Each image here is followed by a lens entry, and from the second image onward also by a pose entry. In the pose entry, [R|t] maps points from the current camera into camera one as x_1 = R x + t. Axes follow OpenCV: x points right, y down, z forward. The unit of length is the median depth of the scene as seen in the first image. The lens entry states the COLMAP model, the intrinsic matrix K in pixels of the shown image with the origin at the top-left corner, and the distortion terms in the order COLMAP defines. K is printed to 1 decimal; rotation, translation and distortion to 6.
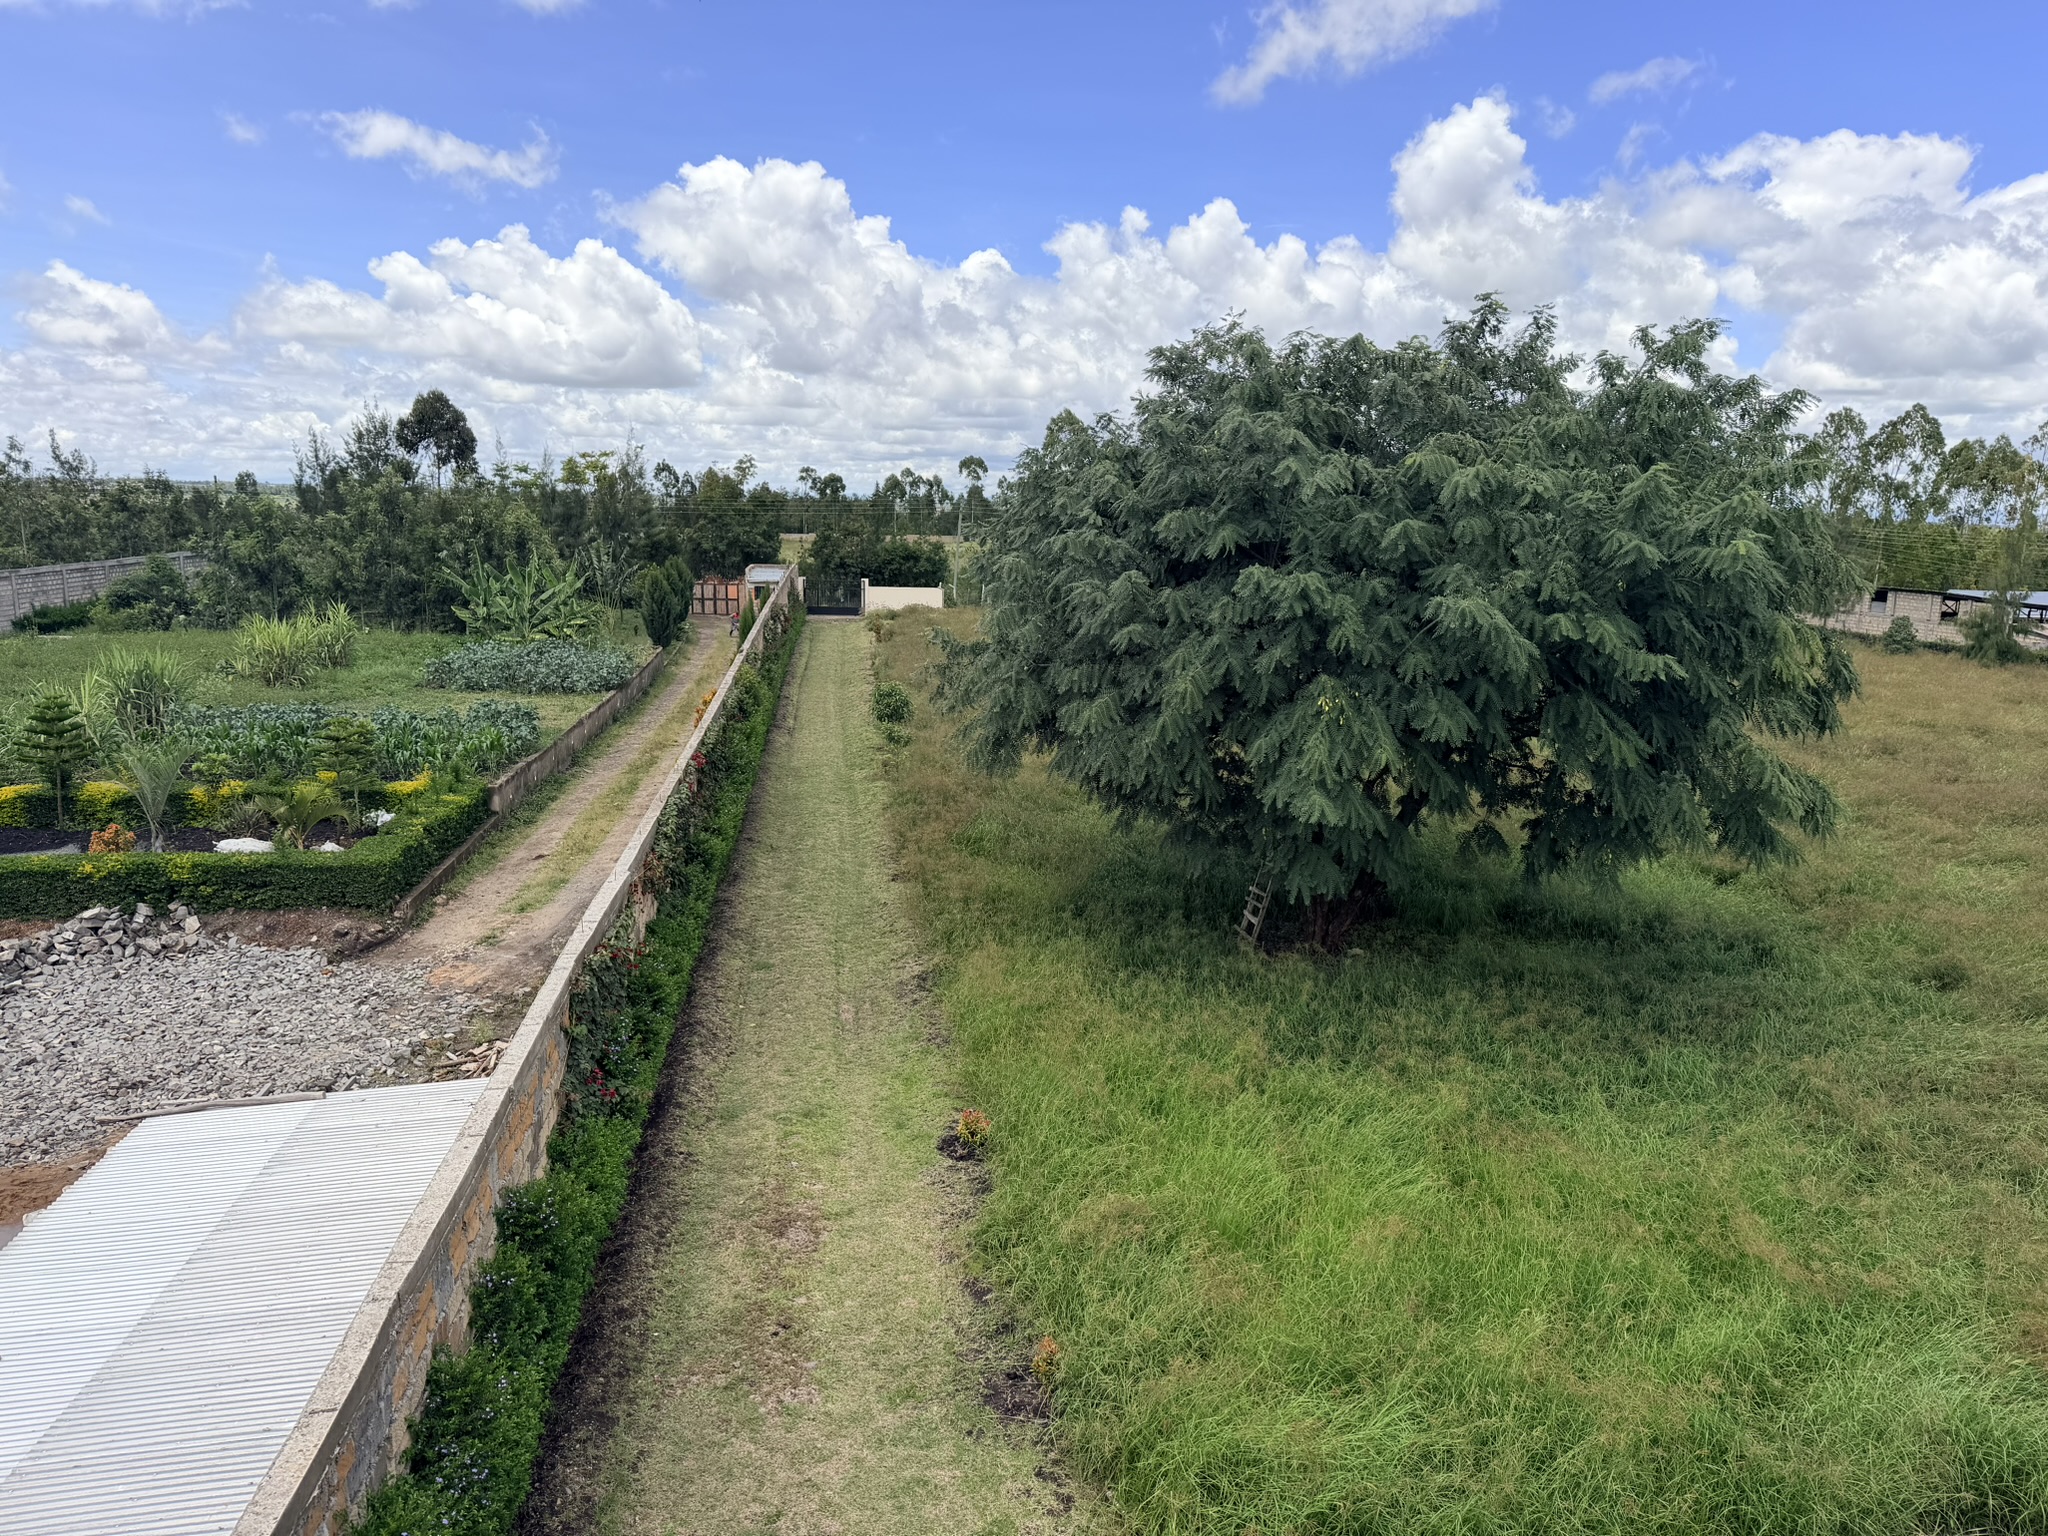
lens RADIAL K [[1423.5, 0, 1024.0], [0, 1423.5, 768.0], [0, 0, 1]] dist [0.102918, -0.160149]
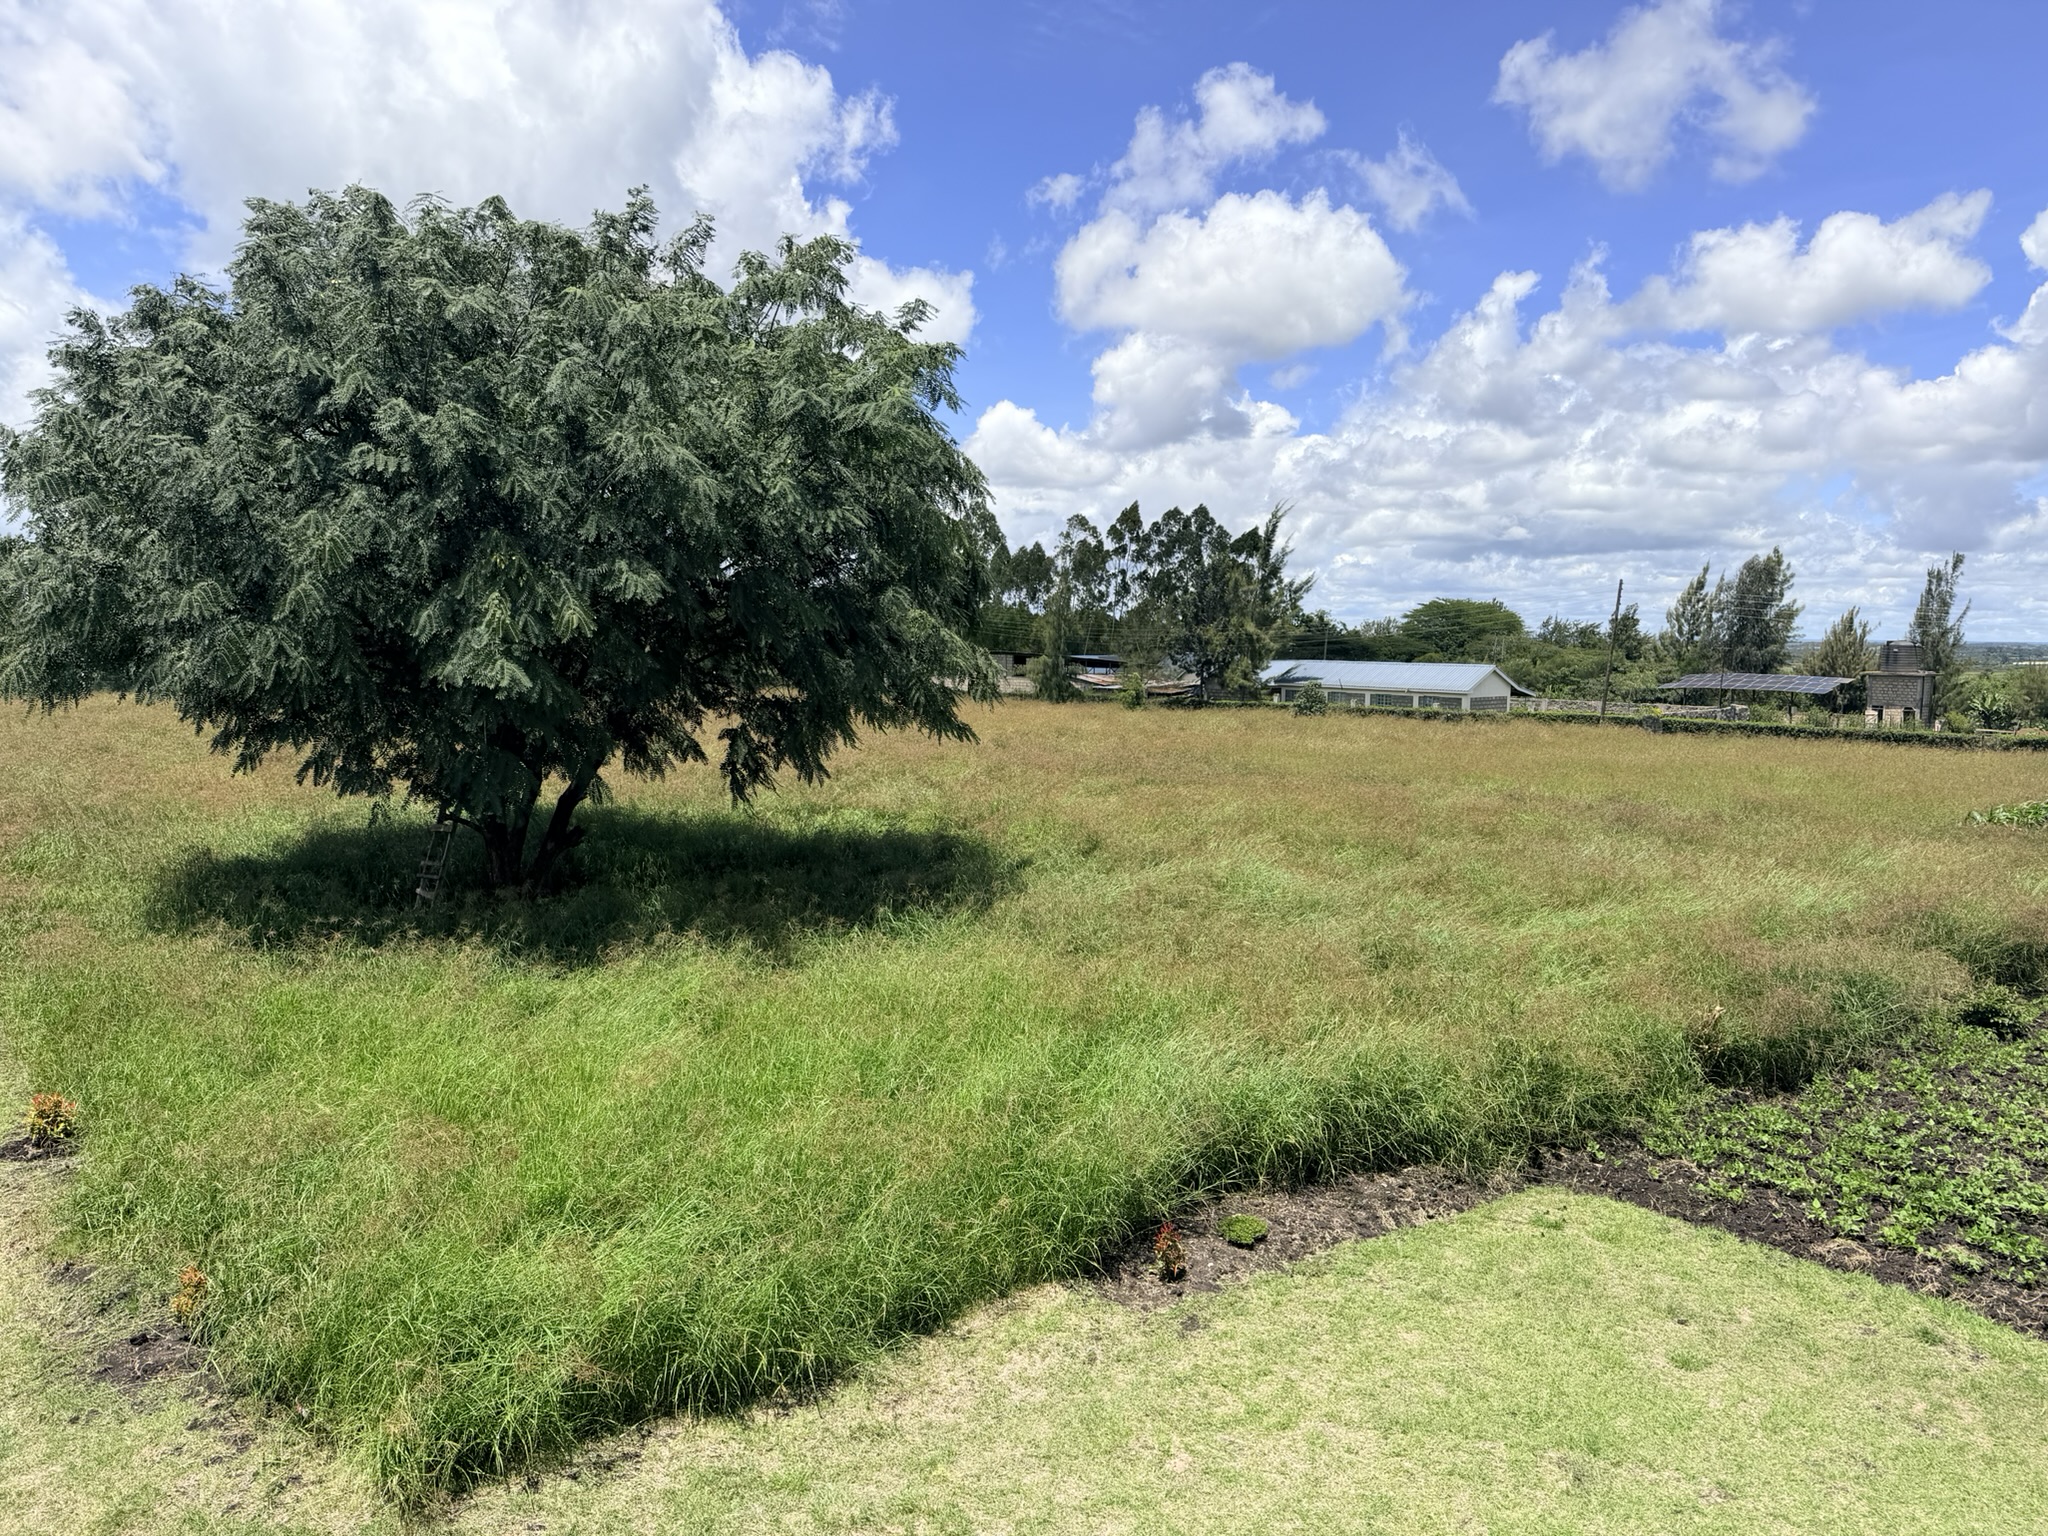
lens RADIAL K [[1436.6, 0, 1012.2], [0, 1436.6, 767.2], [0, 0, 1]] dist [0.025951, -0.029790]
pose [[0.841202, -0.063376, 0.536994, -0.007189], [0.105825, 0.993198, -0.048559, 0.152117], [-0.530264, 0.097676, 0.842187, 0.098037]]
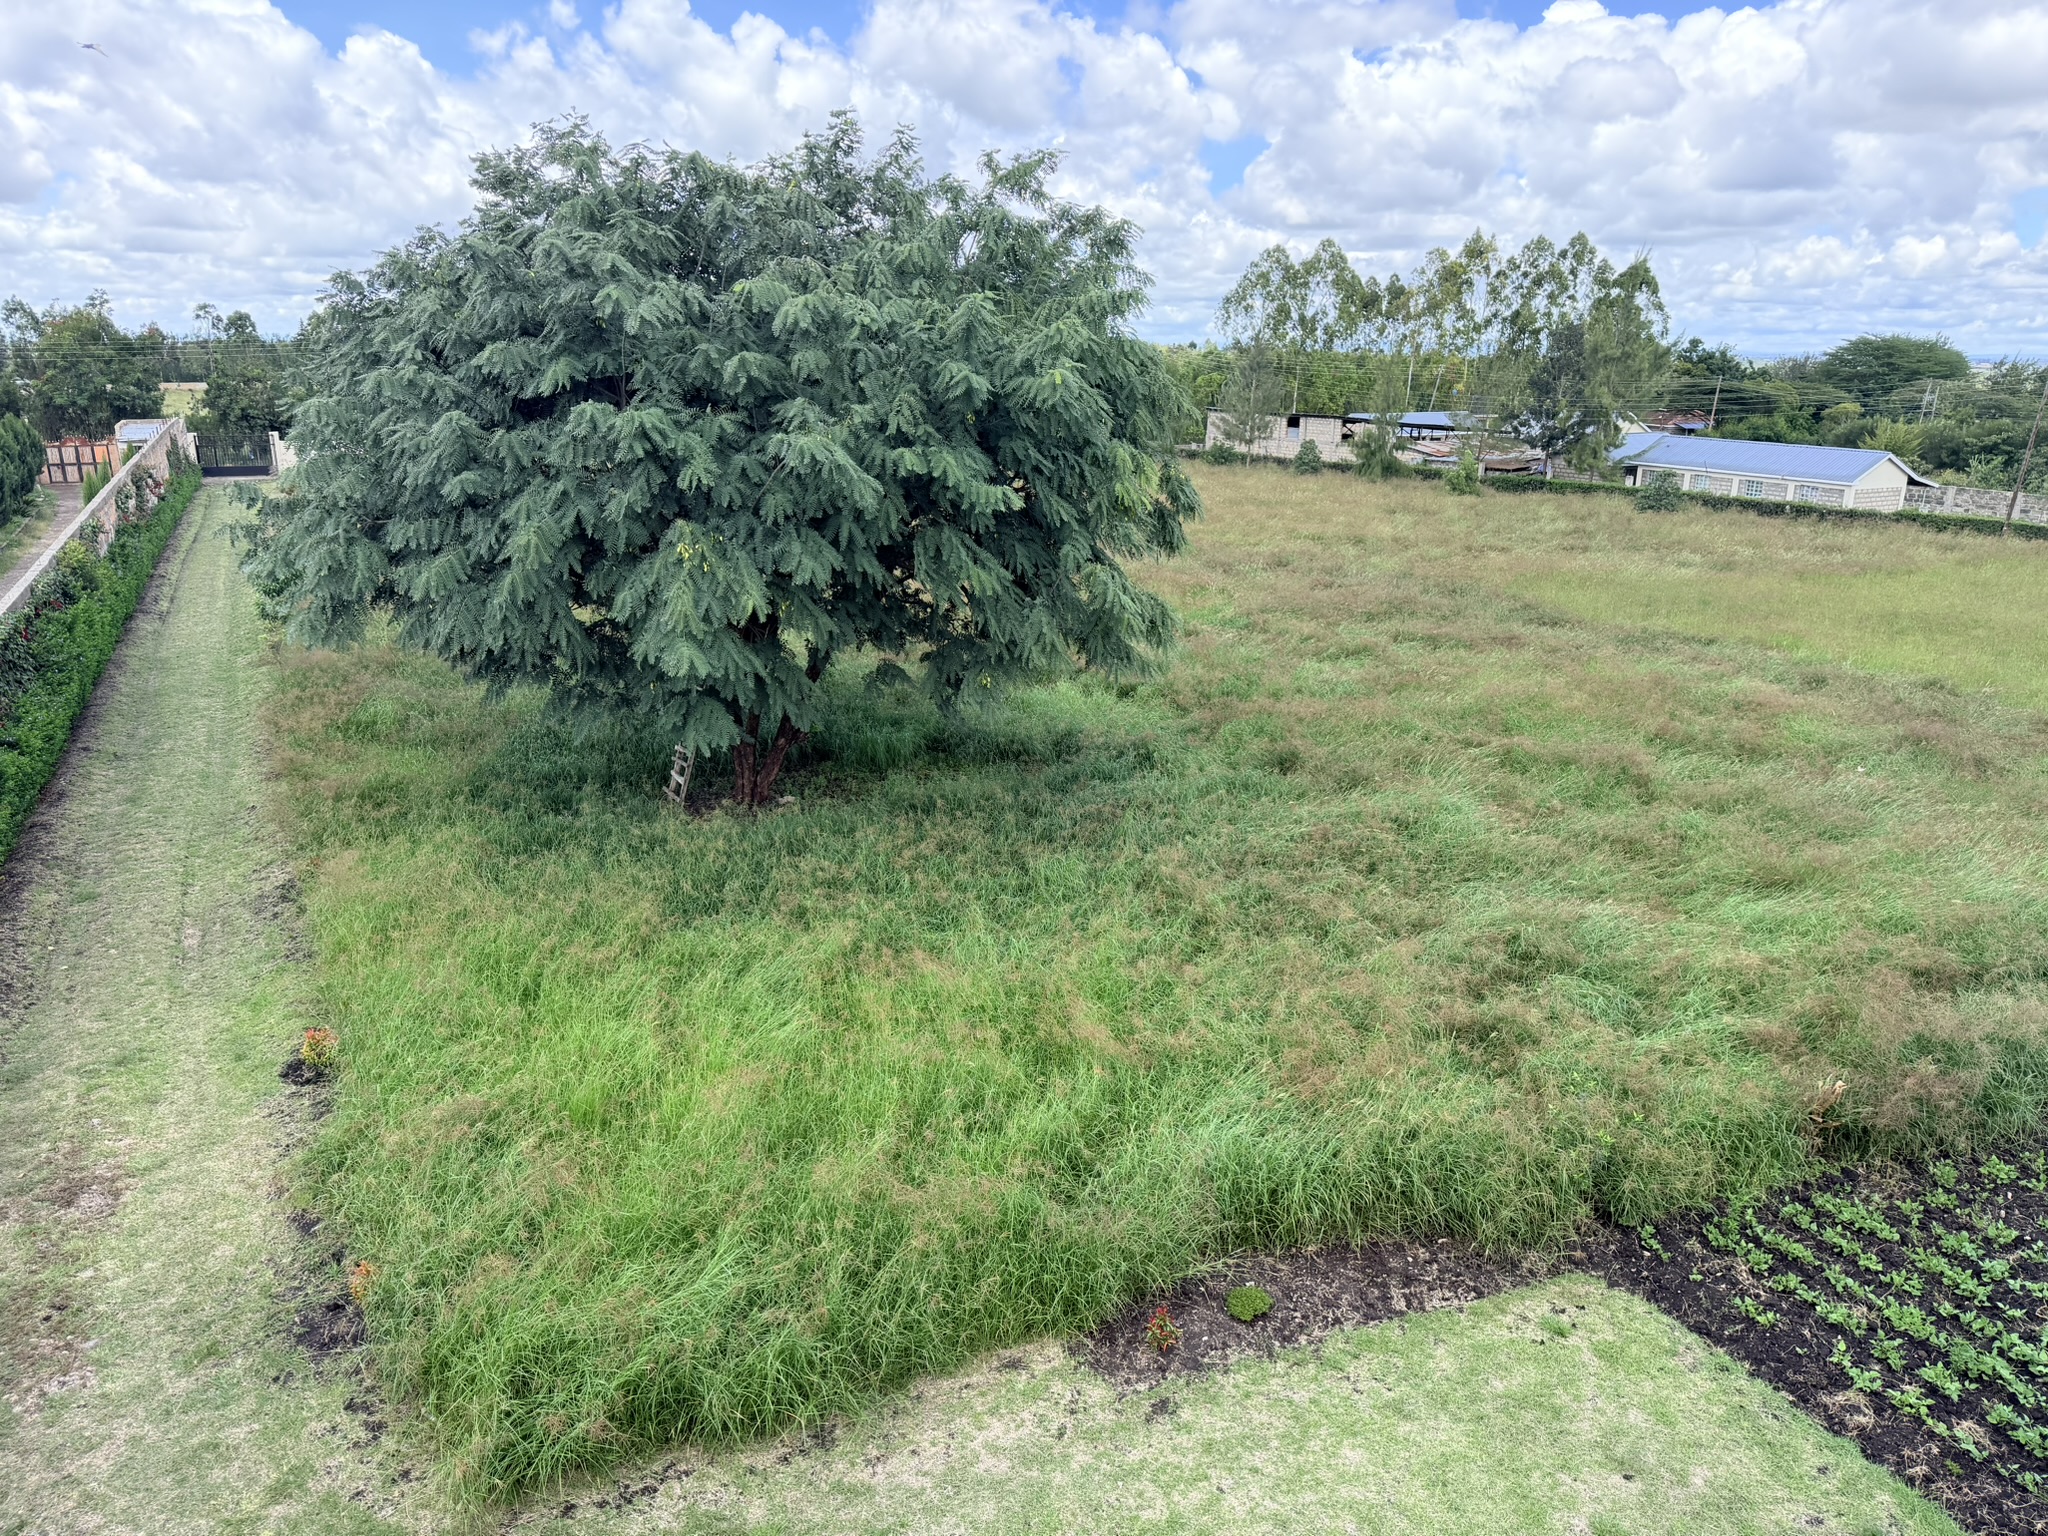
lens RADIAL K [[1442.5, 0, 1031.3], [0, 1442.5, 758.3], [0, 0, 1]] dist [0.031799, -0.034465]
pose [[0.941639, -0.105197, 0.319764, 0.104899], [0.073520, 0.991253, 0.109603, 0.004030], [-0.328497, -0.079698, 0.941137, 0.006934]]
